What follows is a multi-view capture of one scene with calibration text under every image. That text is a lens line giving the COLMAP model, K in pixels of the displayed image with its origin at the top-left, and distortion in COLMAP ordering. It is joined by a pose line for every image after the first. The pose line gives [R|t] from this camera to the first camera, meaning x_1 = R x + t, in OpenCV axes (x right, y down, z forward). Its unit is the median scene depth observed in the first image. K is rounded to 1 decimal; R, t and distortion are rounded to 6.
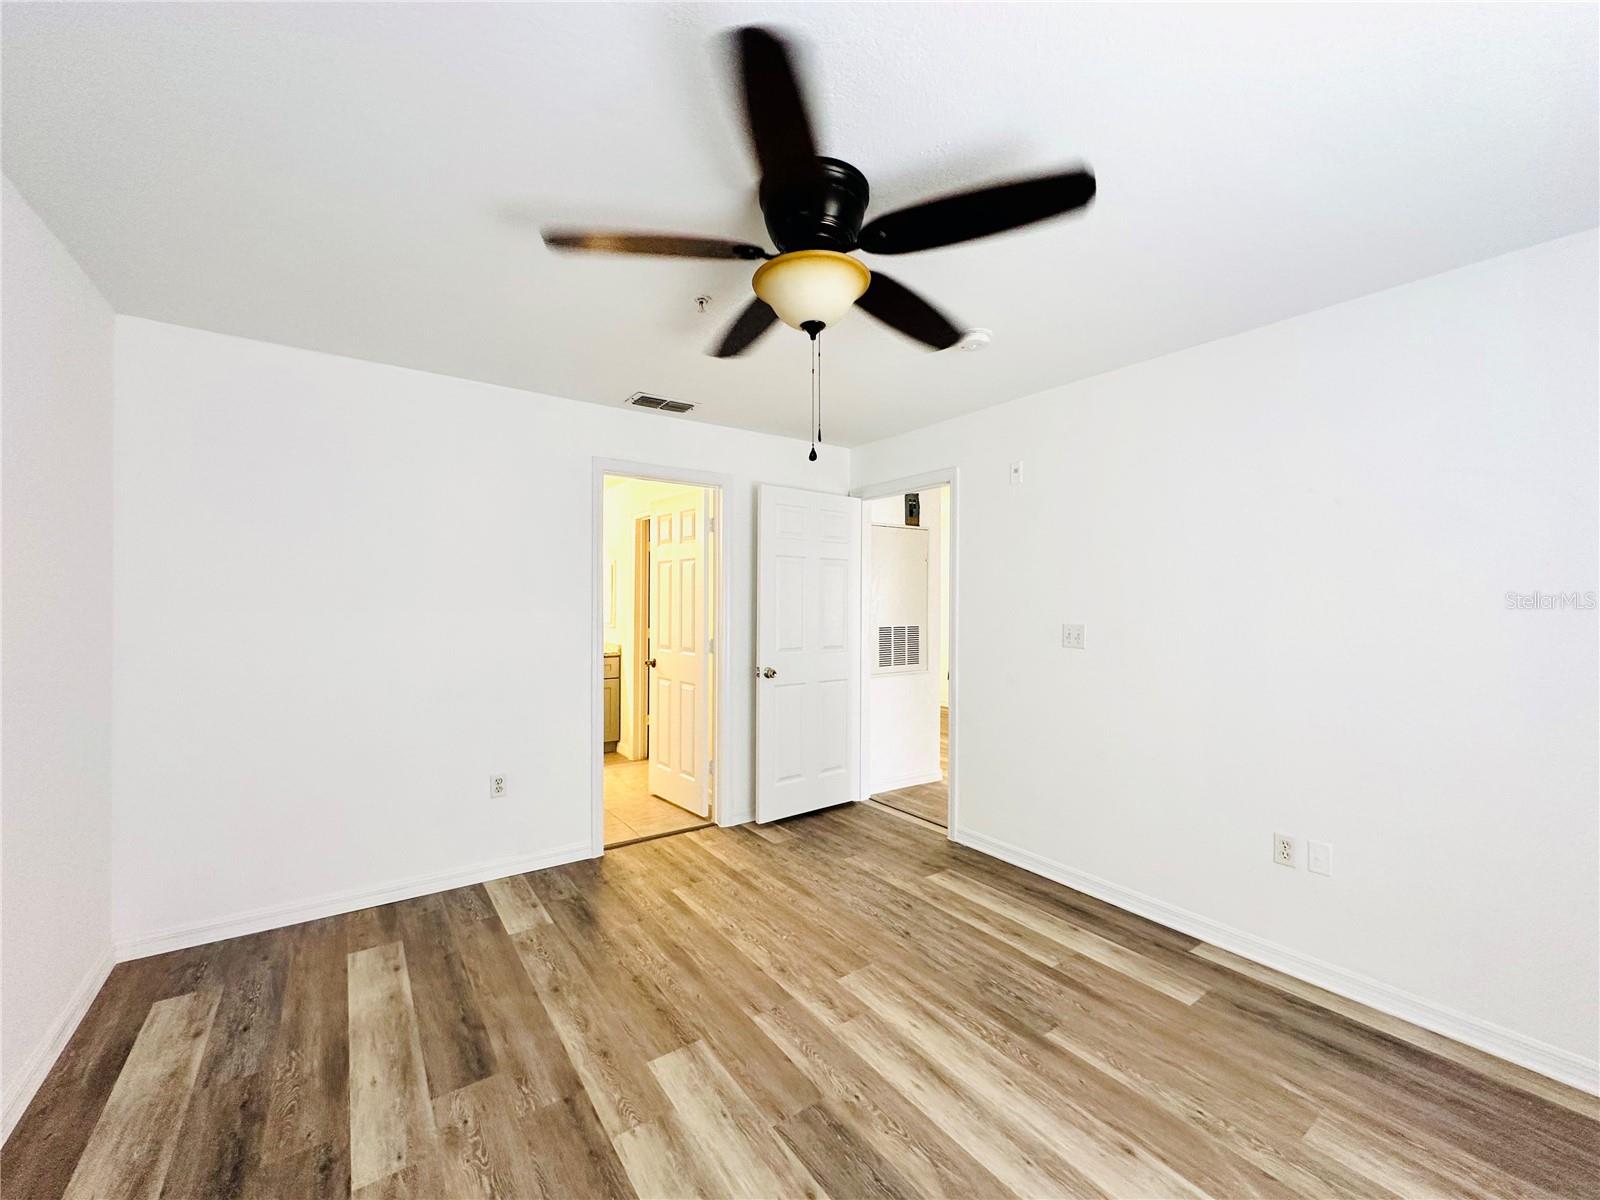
lens RADIAL K [[638.0, 0, 800.2], [0, 638.0, 601.4], [0, 0, 1]] dist [-0.002174, -0.000073]
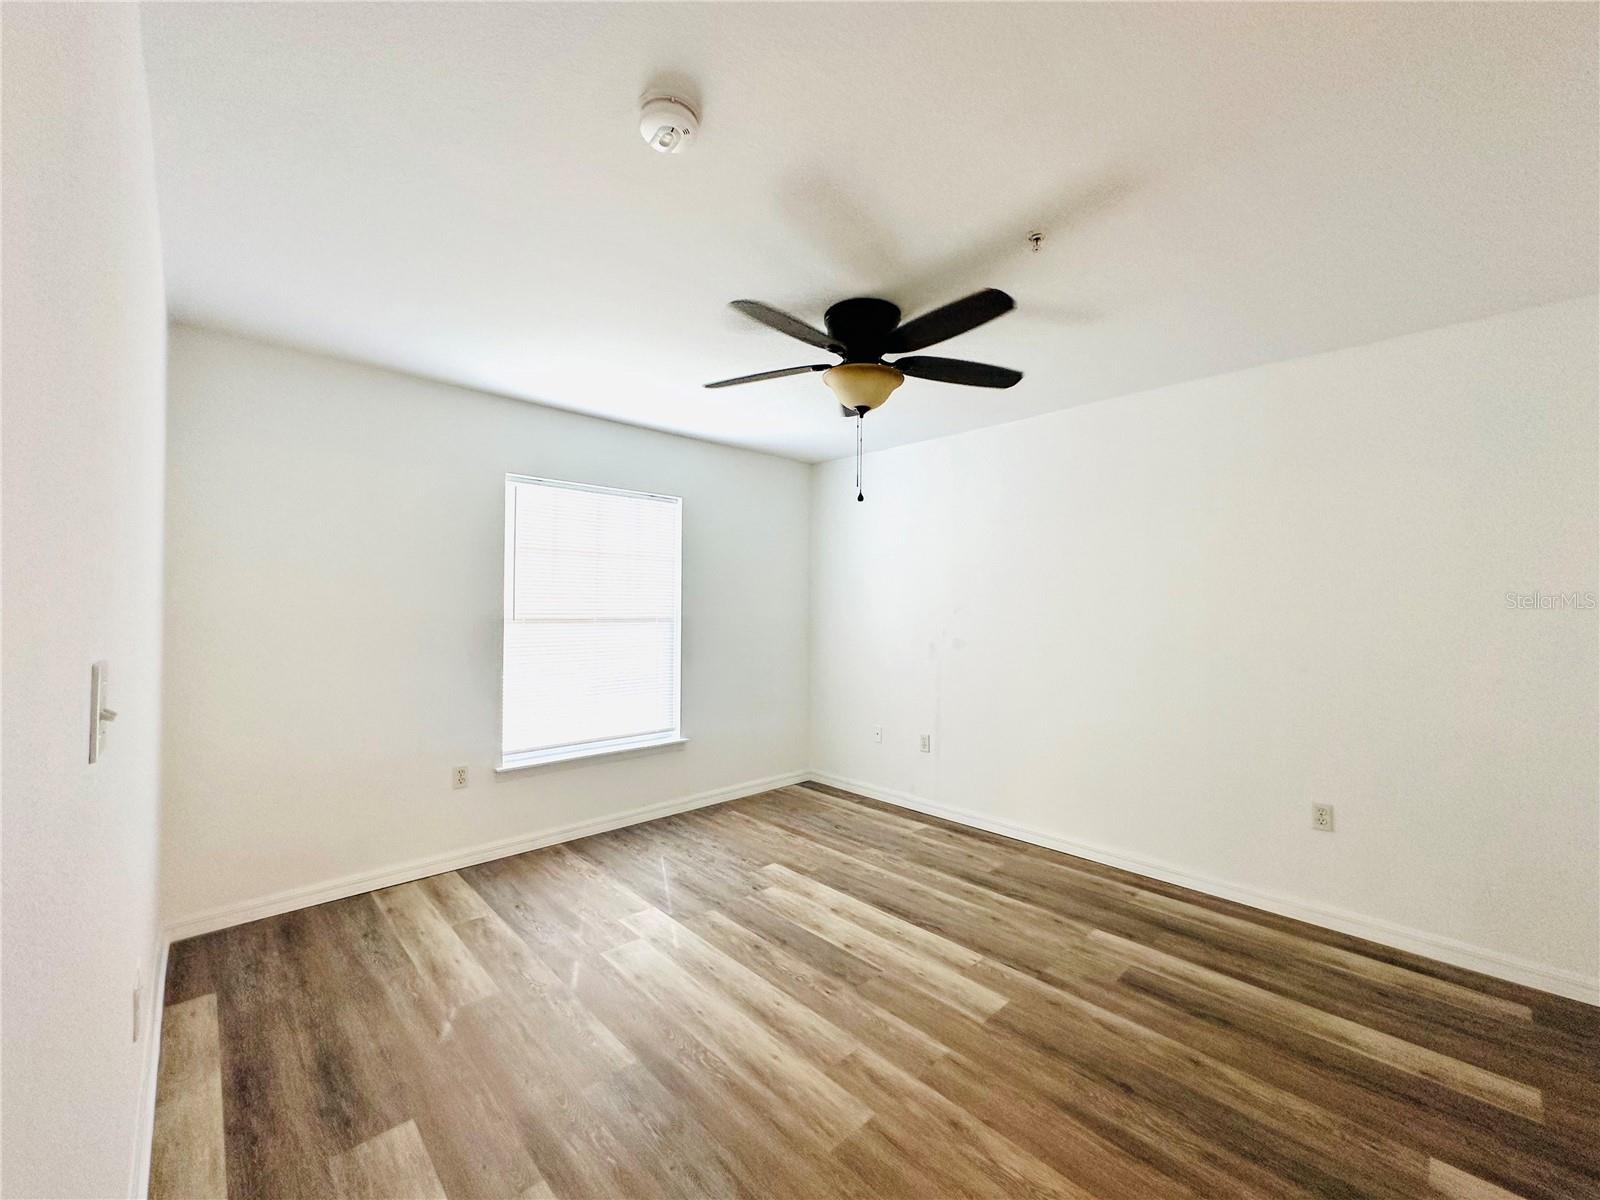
lens RADIAL K [[638.0, 0, 800.2], [0, 638.0, 601.4], [0, 0, 1]] dist [-0.002174, -0.000073]
pose [[-0.990209, -0.013351, -0.138952, 0.289902], [-0.012440, 0.999895, -0.007424, 0.015728], [0.139036, -0.005623, -0.990271, 1.983741]]
